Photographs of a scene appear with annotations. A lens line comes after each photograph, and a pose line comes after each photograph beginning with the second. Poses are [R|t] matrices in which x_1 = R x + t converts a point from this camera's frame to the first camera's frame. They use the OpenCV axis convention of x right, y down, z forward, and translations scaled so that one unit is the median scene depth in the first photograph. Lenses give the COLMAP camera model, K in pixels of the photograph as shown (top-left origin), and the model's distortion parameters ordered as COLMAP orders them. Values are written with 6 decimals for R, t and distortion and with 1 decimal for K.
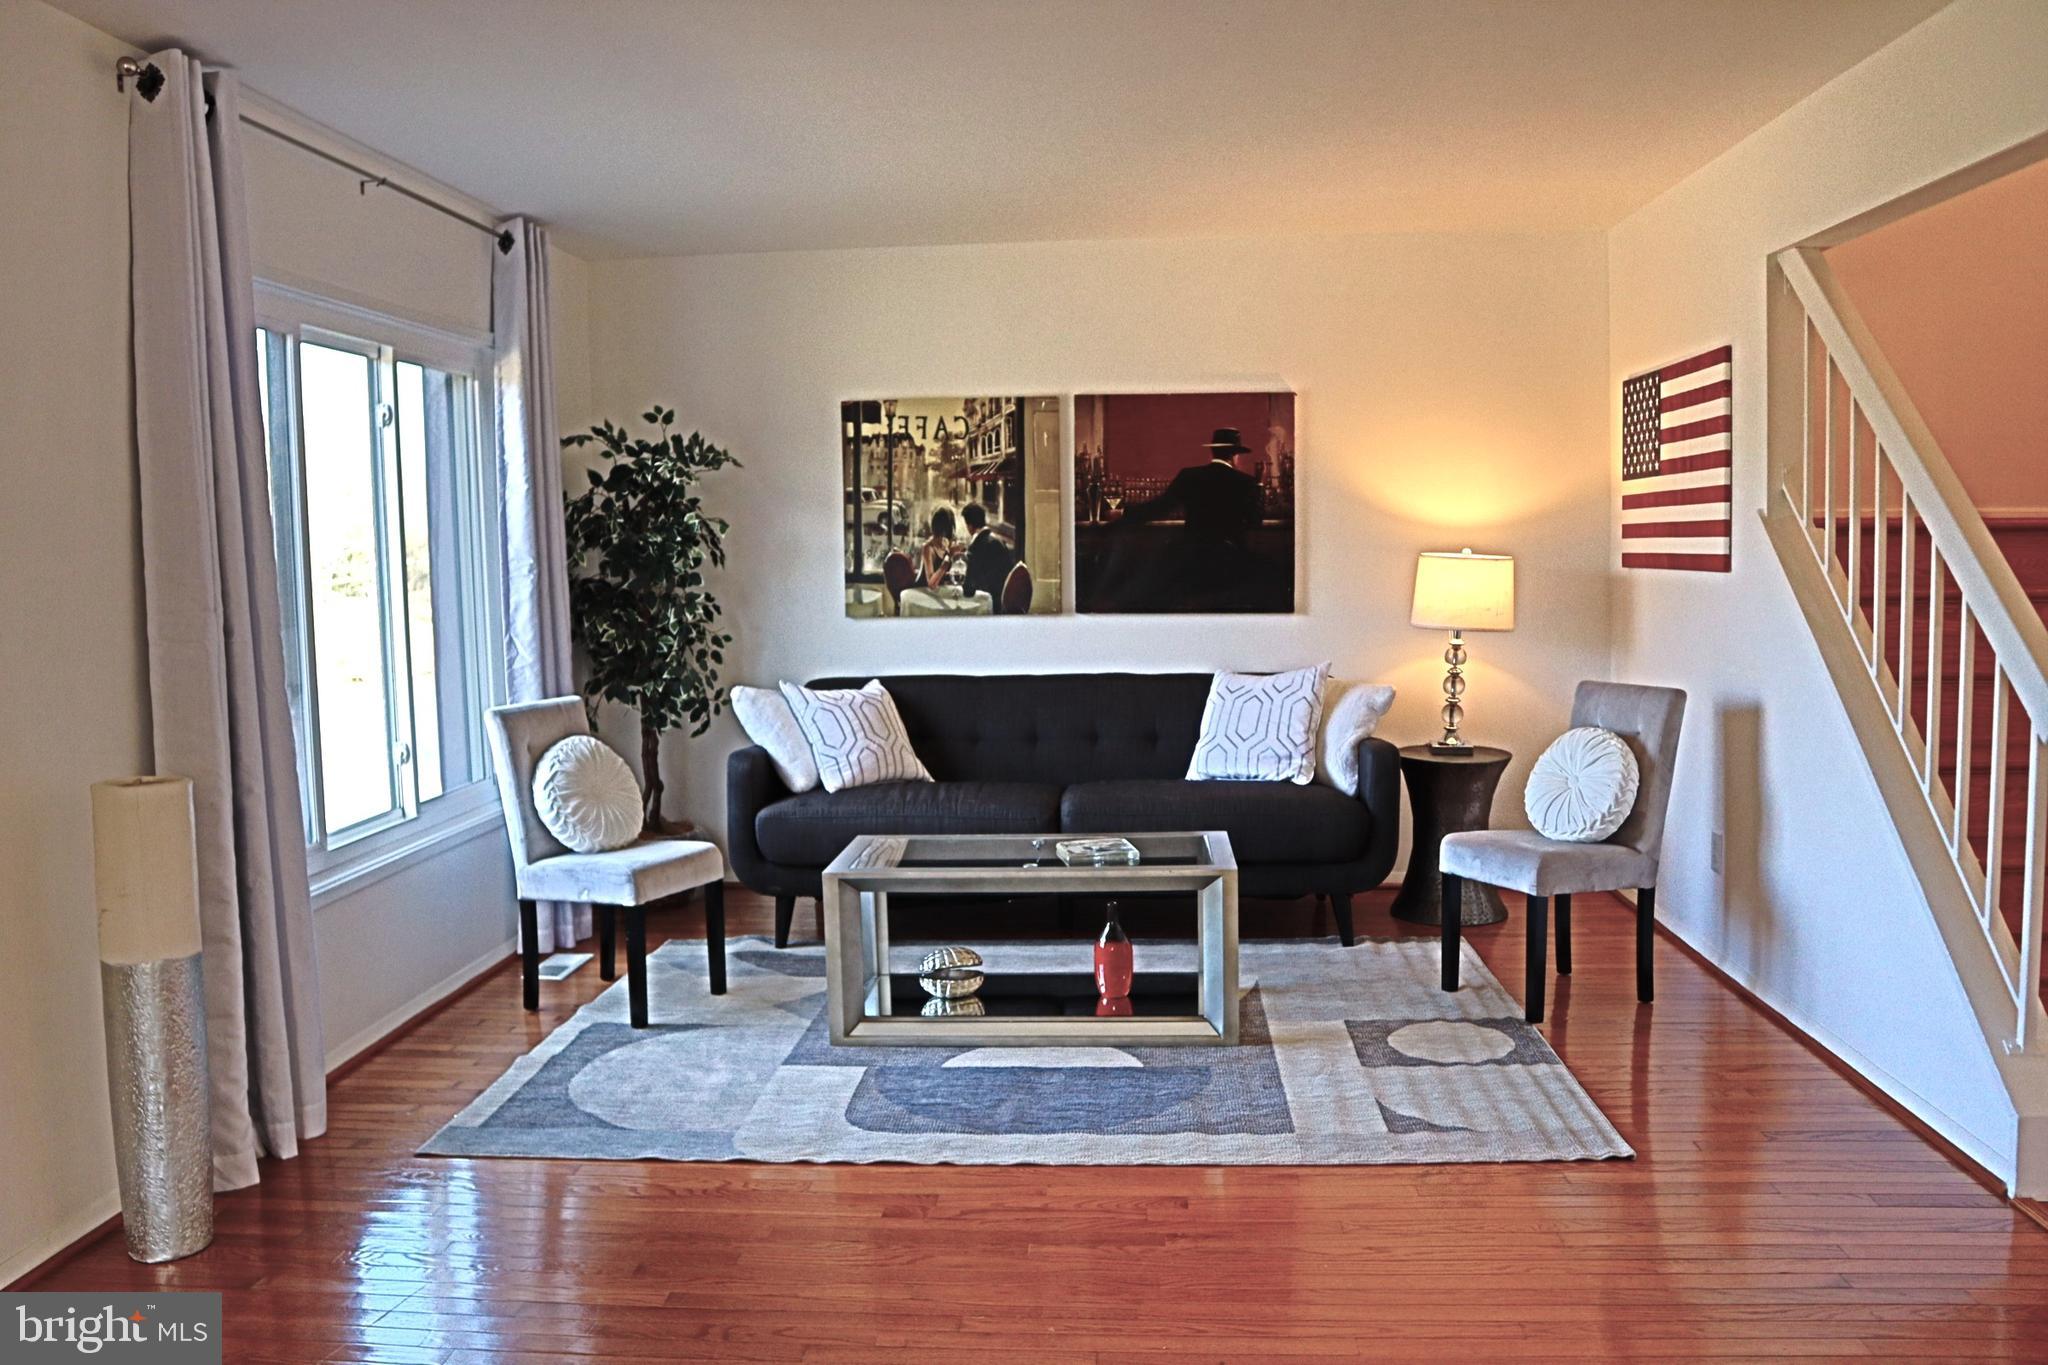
lens RADIAL K [[1606.1, 0, 1011.8], [0, 1606.1, 676.0], [0, 0, 1]] dist [-0.117464, 0.074204]
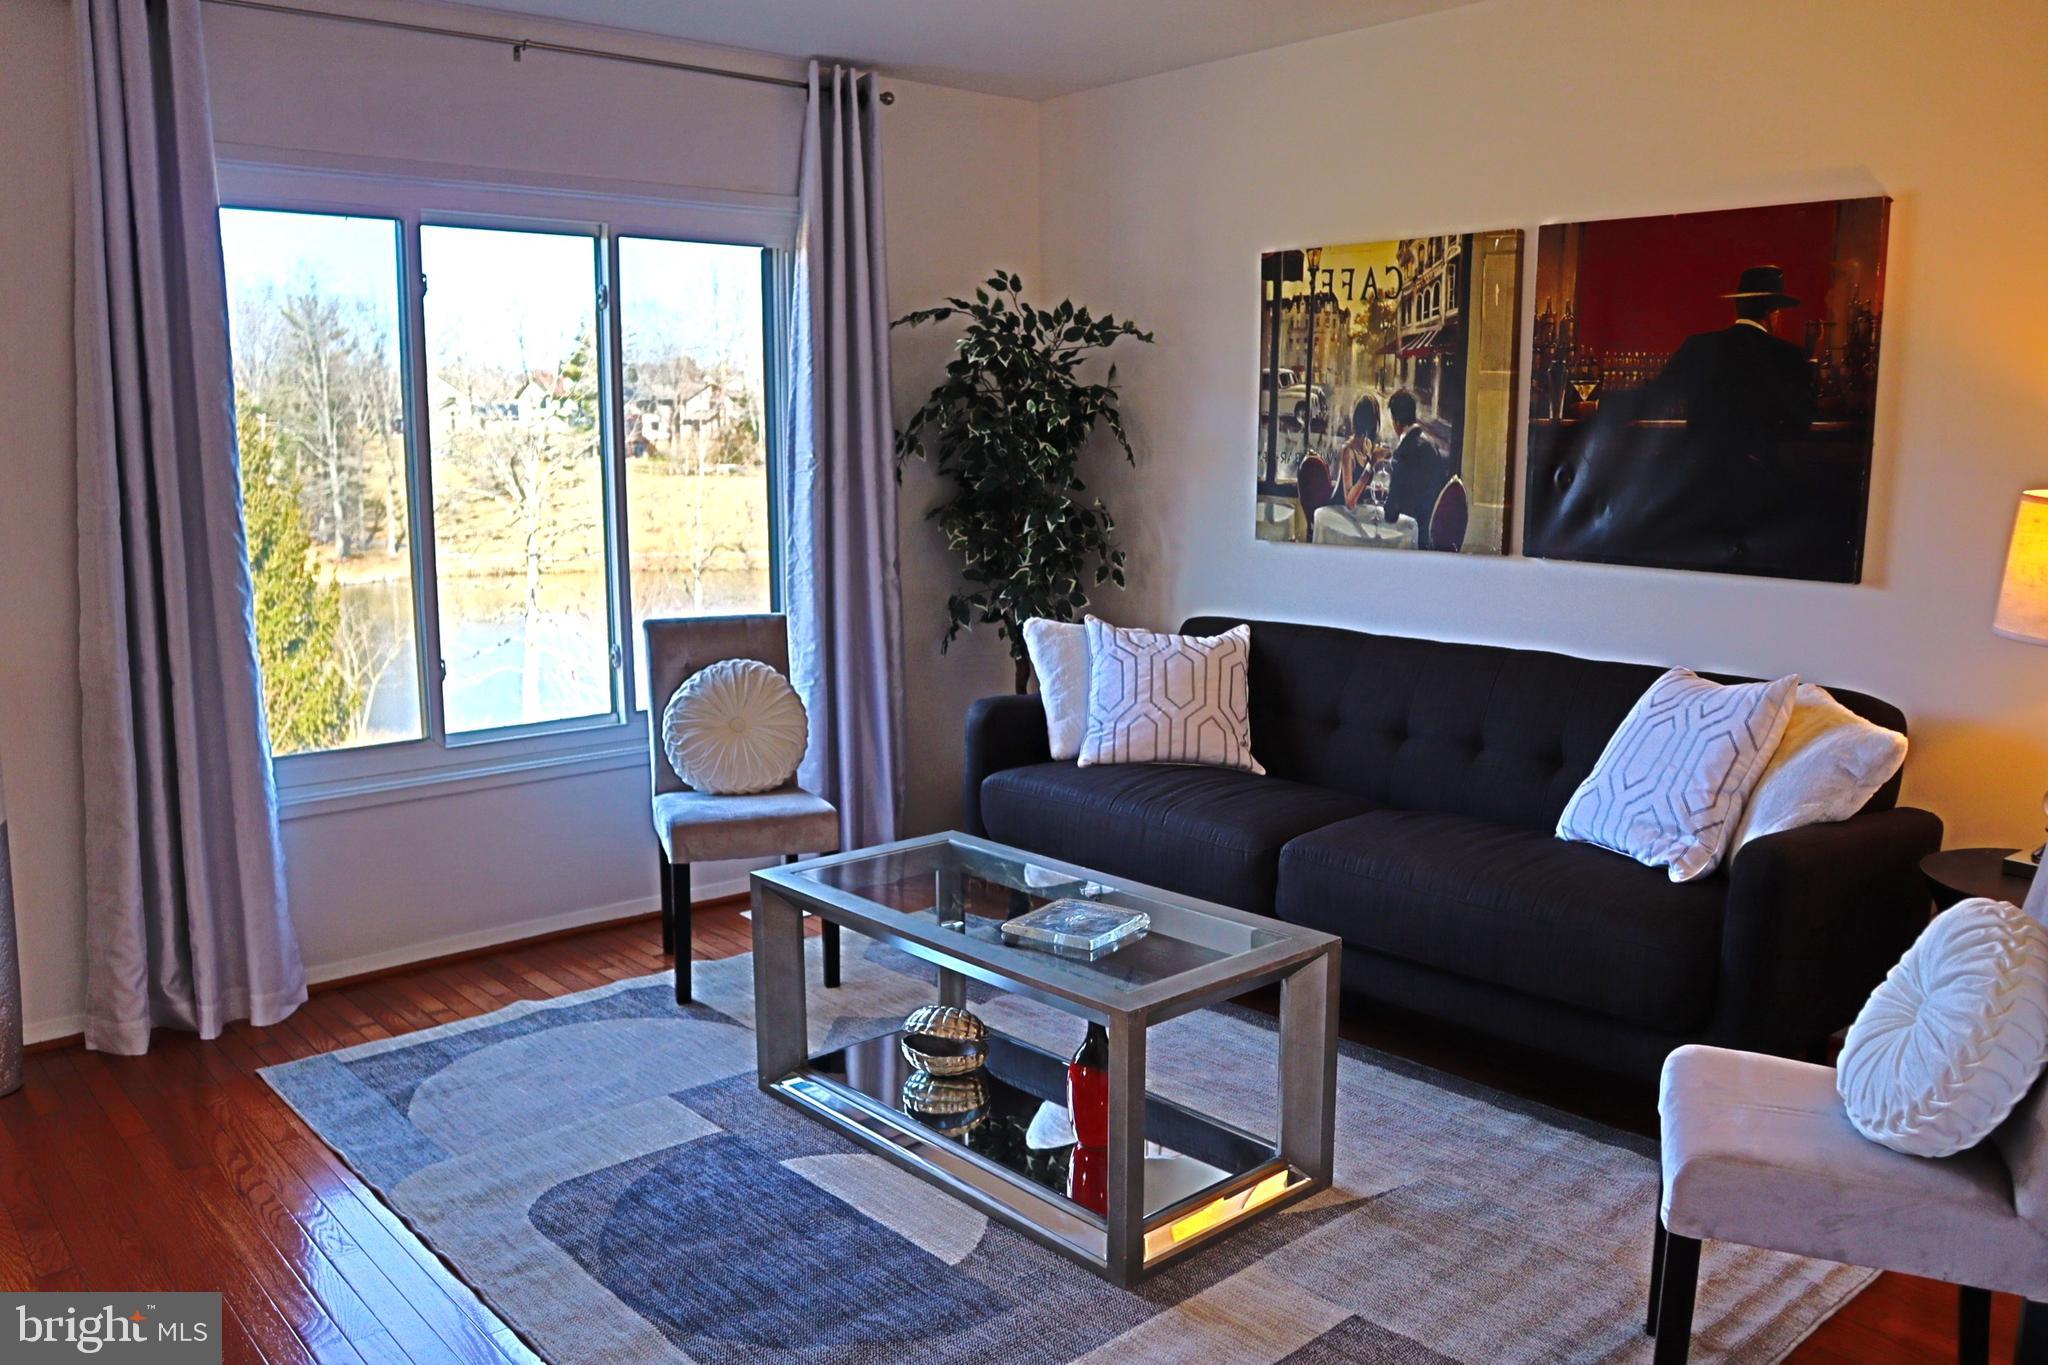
lens RADIAL K [[1606.1, 0, 1025.2], [0, 1606.1, 676.7], [0, 0, 1]] dist [-0.117464, 0.074204]
pose [[0.716095, 0.121642, -0.687322, 0.373799], [-0.071003, 0.992284, 0.101639, -0.044448], [0.694382, -0.023982, 0.719207, 0.401925]]
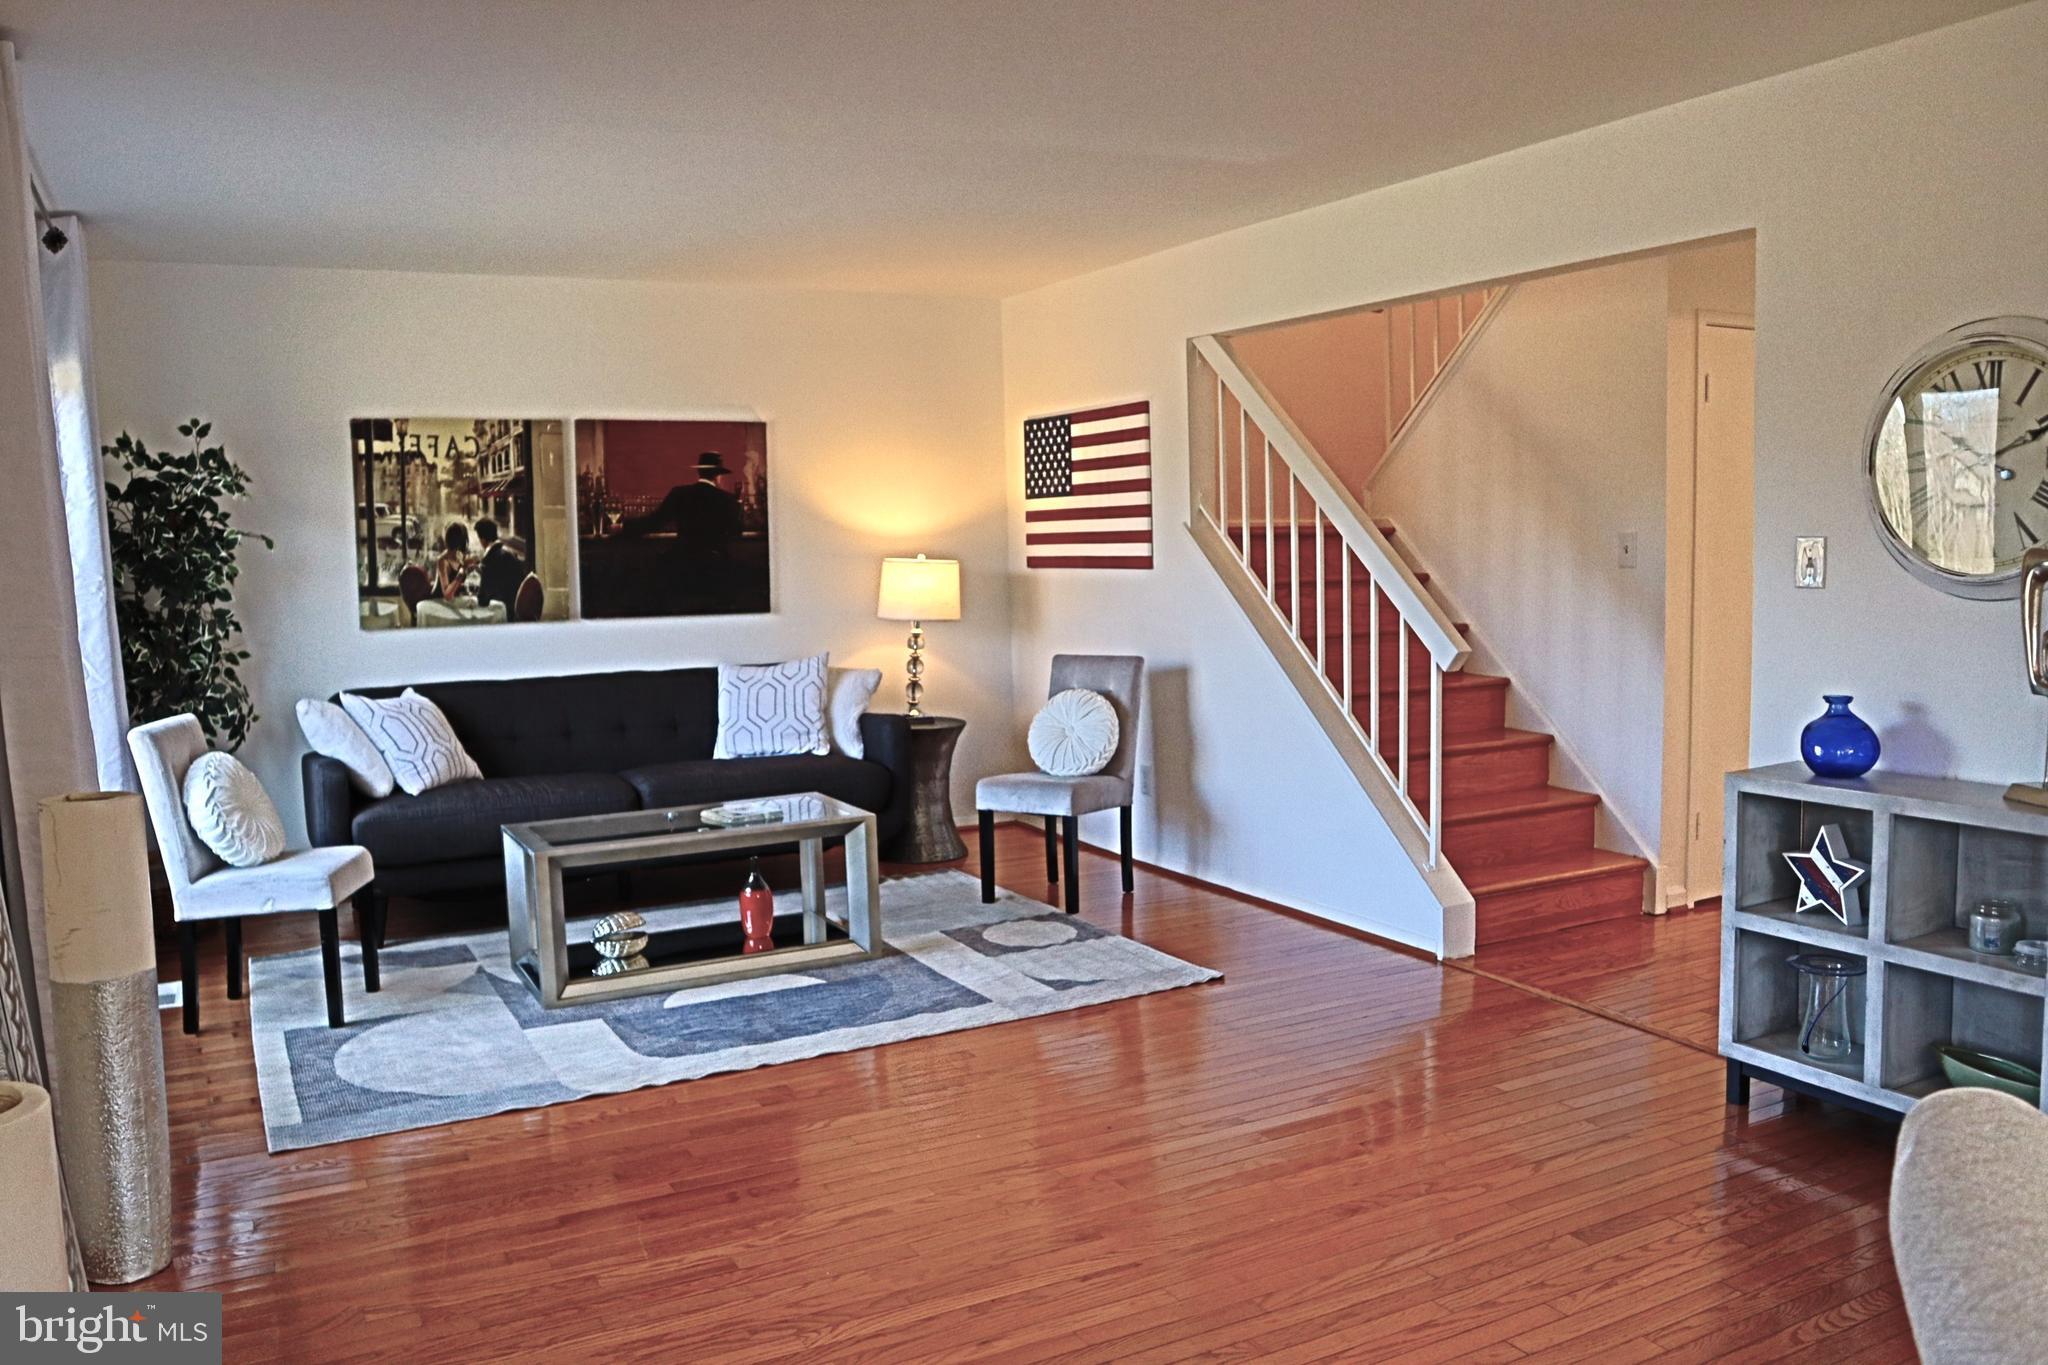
lens RADIAL K [[1606.1, 0, 1026.2], [0, 1606.1, 678.0], [0, 0, 1]] dist [-0.117464, 0.074204]
pose [[0.839524, -0.048970, 0.541111, -0.314150], [0.051945, 0.998602, 0.009780, 0.006798], [-0.540833, 0.019897, 0.840894, -0.079484]]
